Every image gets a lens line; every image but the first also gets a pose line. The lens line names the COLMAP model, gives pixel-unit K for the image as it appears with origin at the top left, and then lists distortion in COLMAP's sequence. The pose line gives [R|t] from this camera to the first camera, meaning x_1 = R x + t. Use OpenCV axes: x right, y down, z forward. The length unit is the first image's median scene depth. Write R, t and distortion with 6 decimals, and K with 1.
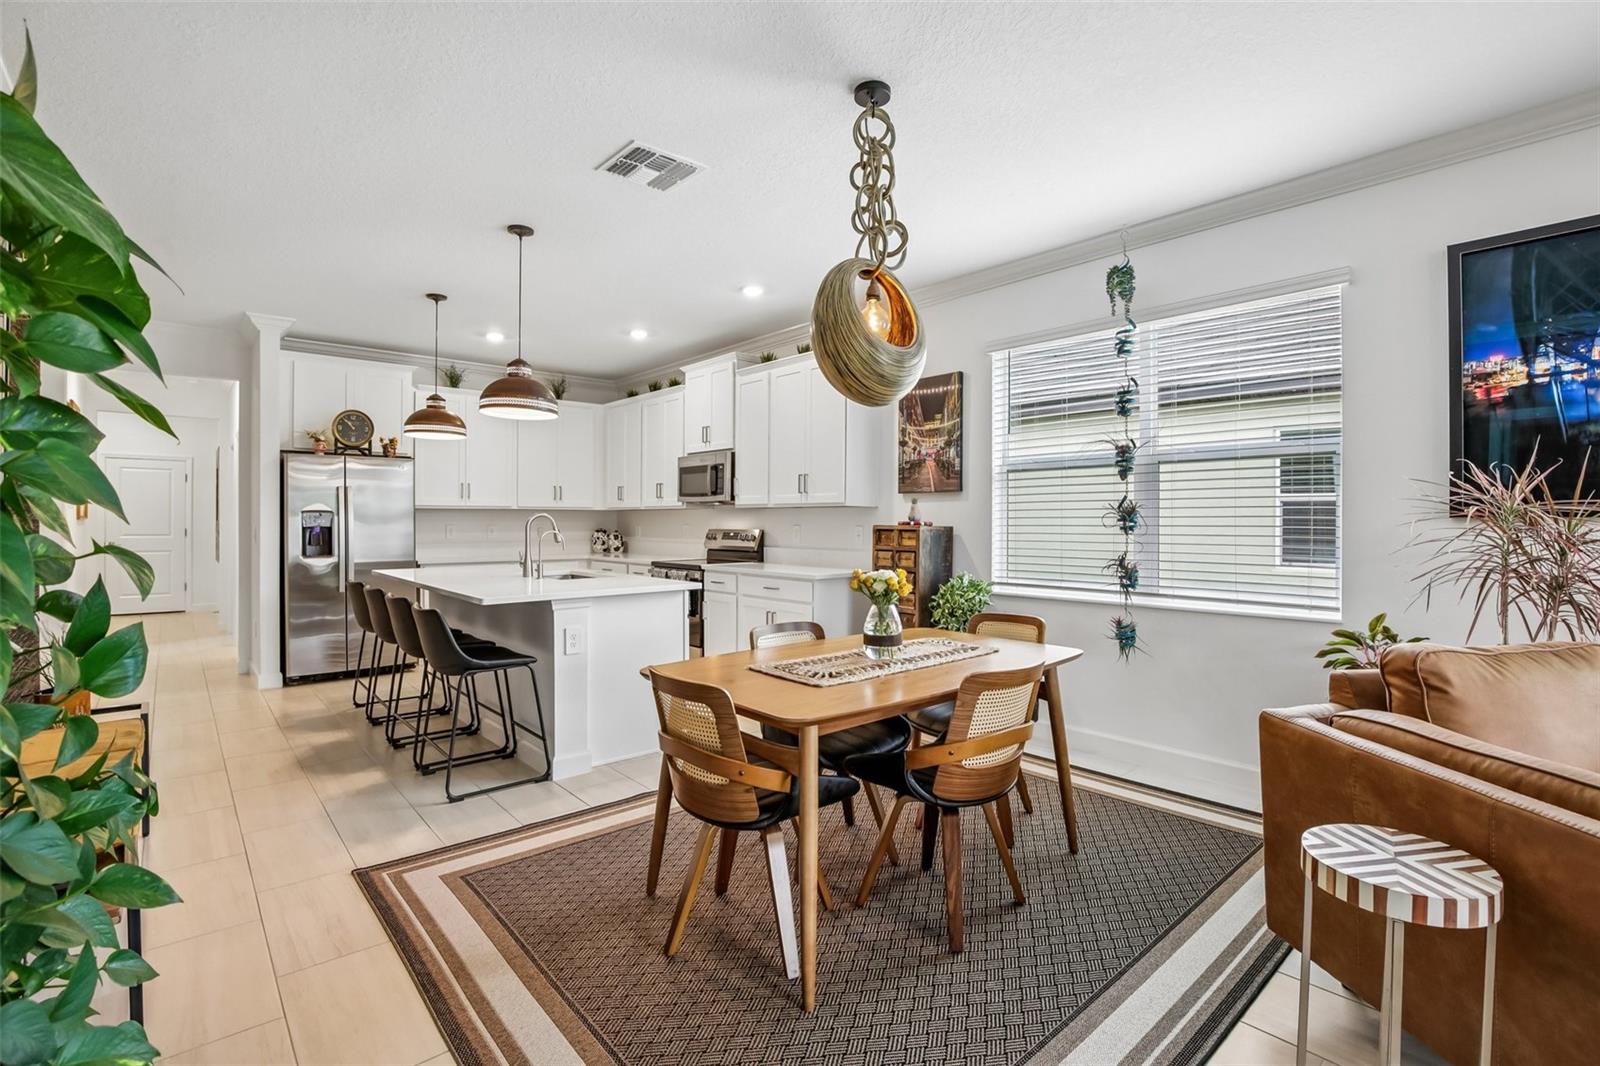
lens RADIAL K [[737.1, 0, 816.0], [0, 737.1, 529.4], [0, 0, 1]] dist [-0.034010, 0.002161]
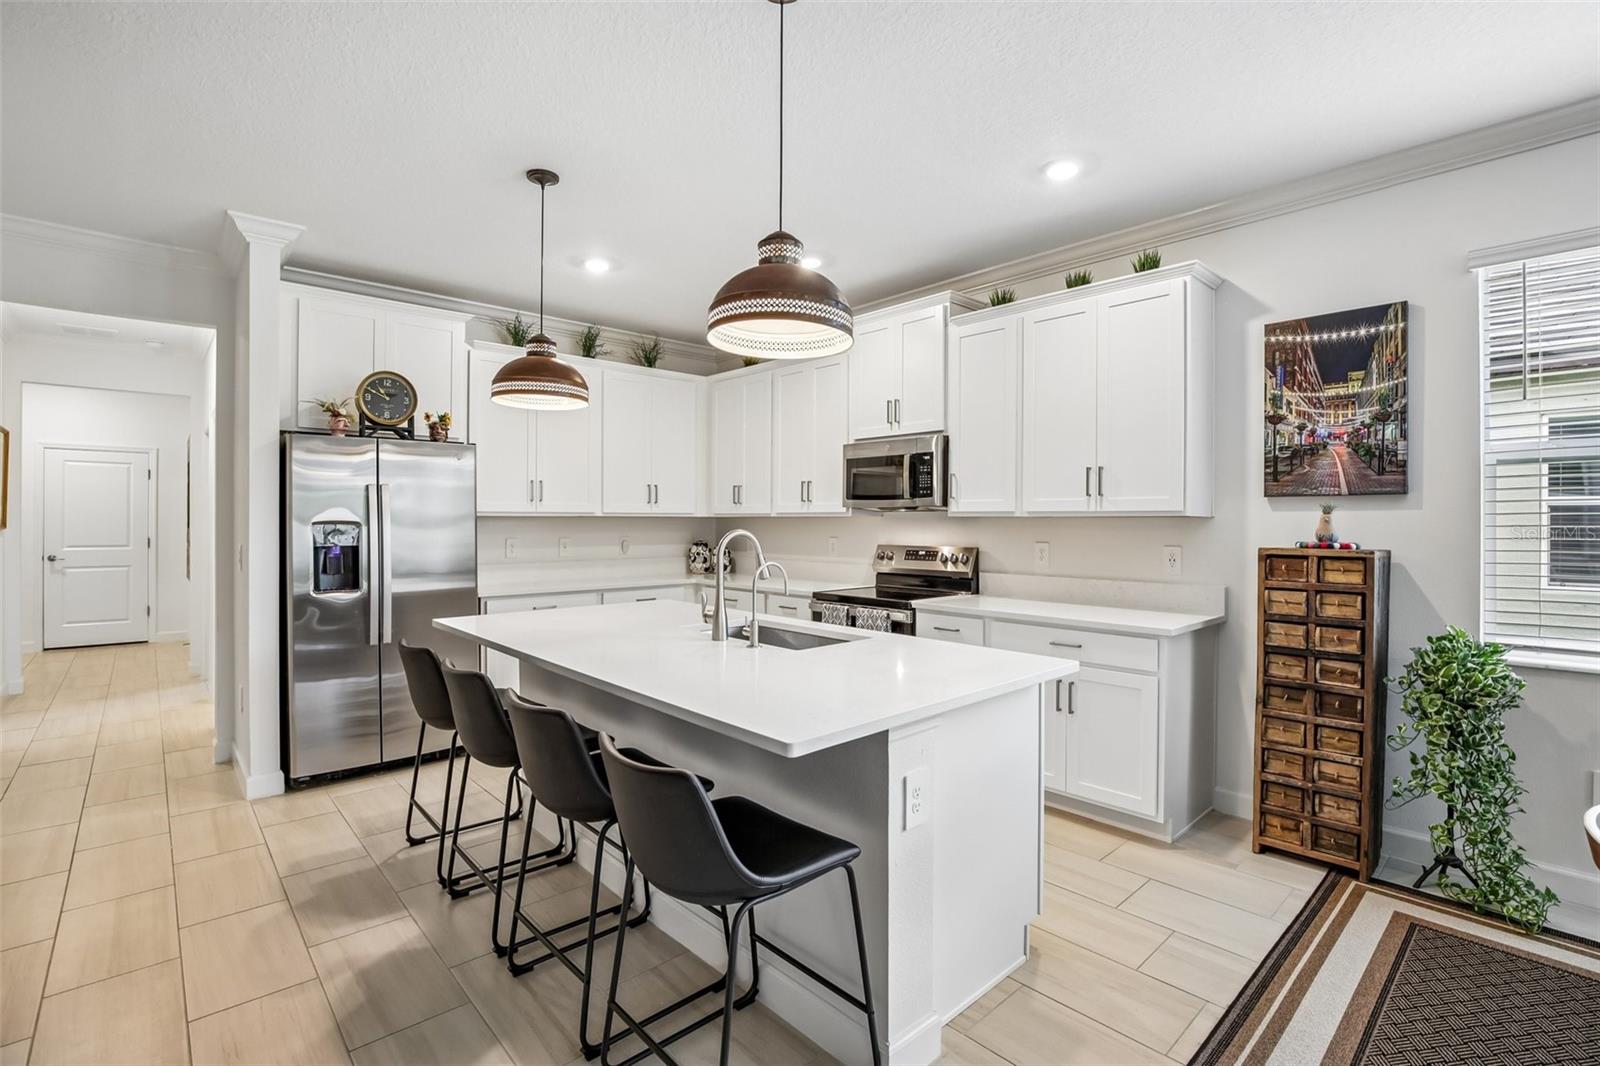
lens RADIAL K [[737.1, 0, 815.5], [0, 737.1, 527.8], [0, 0, 1]] dist [-0.034010, 0.002161]
pose [[0.999843, -0.000026, 0.017746, -0.253792], [0.000072, 0.999997, -0.002622, -0.017233], [-0.017746, 0.002623, 0.999839, 0.320170]]
